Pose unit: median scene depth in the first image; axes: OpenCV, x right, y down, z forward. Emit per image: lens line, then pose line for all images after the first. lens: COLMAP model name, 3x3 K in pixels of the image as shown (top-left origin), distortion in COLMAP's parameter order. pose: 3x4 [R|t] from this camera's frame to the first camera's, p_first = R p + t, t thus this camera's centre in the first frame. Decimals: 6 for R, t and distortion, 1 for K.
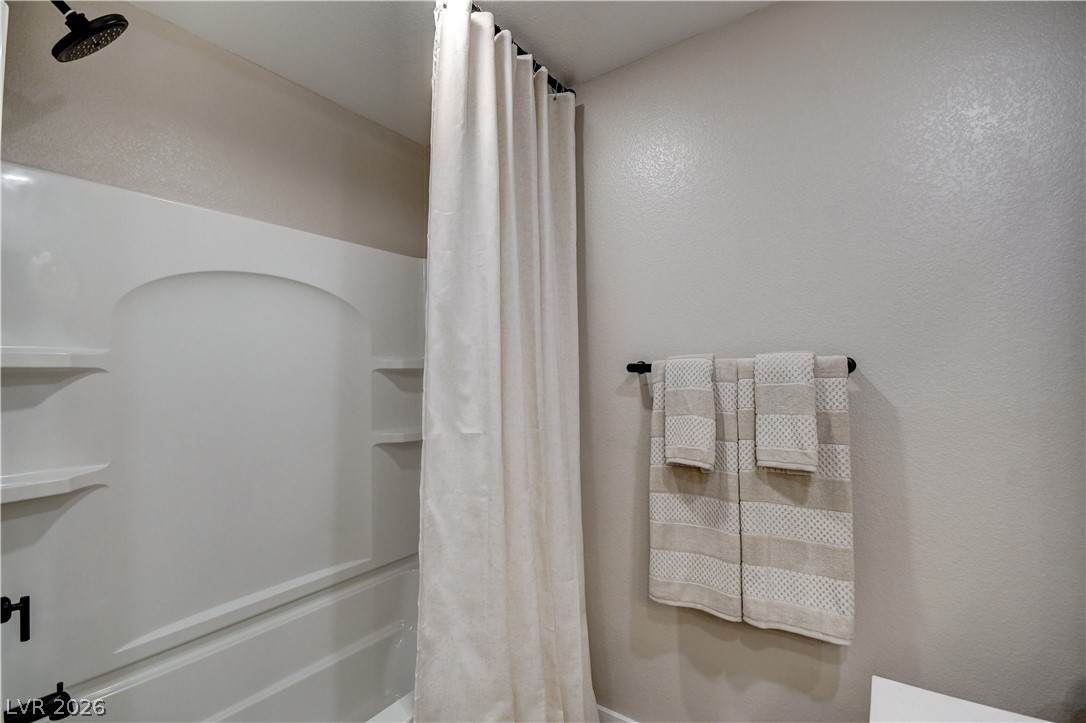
lens RADIAL K [[487.3, 0, 541.6], [0, 487.3, 366.8], [0, 0, 1]] dist [-0.002606, -0.001201]
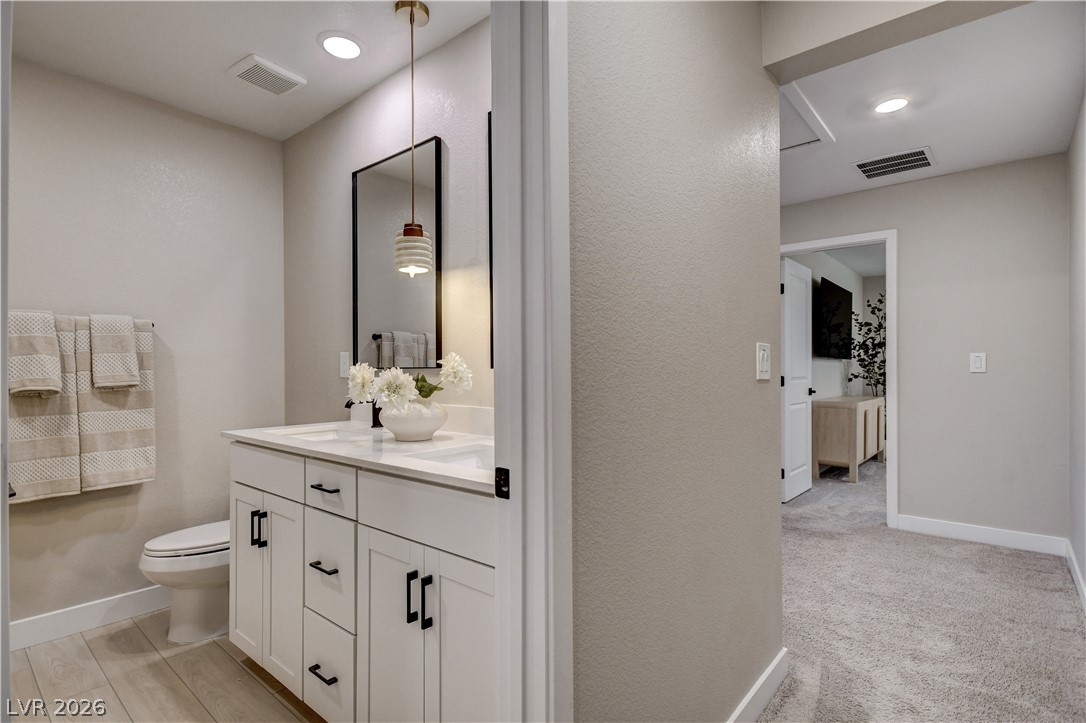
lens RADIAL K [[539.4, 0, 518.6], [0, 539.4, 365.6], [0, 0, 1]] dist [0.000781, -0.000007]
pose [[0.114748, 0.016446, 0.993258, -1.071664], [-0.011647, 0.999817, -0.015209, 0.144487], [-0.993326, -0.009823, 0.114918, -0.506855]]
